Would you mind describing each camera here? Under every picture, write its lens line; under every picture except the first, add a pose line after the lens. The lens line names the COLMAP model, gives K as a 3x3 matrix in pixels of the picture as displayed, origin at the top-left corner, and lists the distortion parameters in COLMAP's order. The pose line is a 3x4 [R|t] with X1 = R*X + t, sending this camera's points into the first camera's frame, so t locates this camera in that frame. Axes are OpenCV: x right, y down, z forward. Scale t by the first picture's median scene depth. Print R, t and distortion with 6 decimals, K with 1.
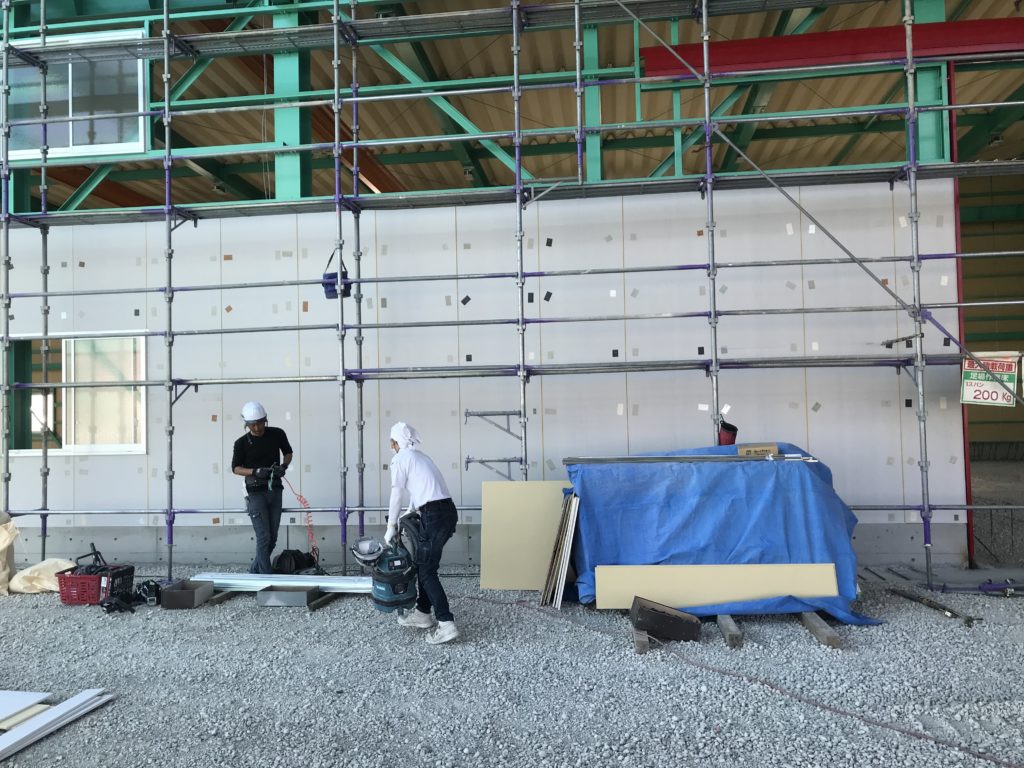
lens RADIAL K [[841.2, 0, 508.0], [0, 841.2, 386.3], [0, 0, 1]] dist [0.020023, -0.020530]
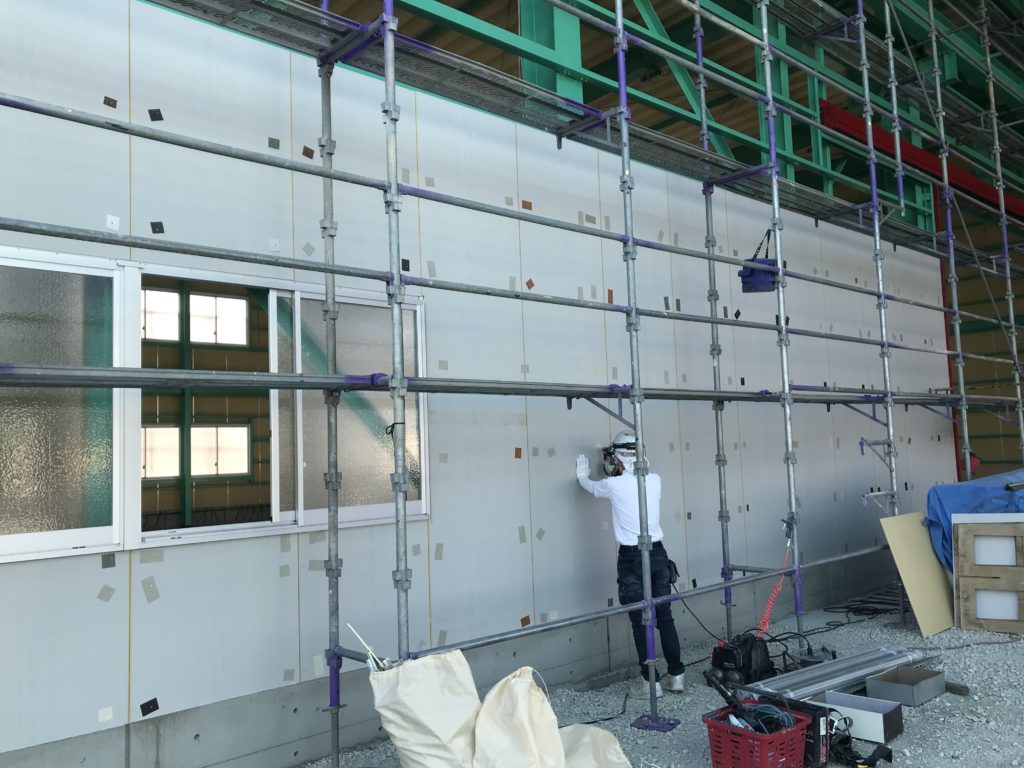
lens RADIAL K [[841.2, 0, 508.0], [0, 841.2, 386.3], [0, 0, 1]] dist [0.020023, -0.020530]
pose [[0.650824, 0.062194, 0.756677, -0.813817], [-0.005639, 0.997008, -0.077098, 0.036678], [-0.759208, 0.045910, 0.649227, 0.599881]]
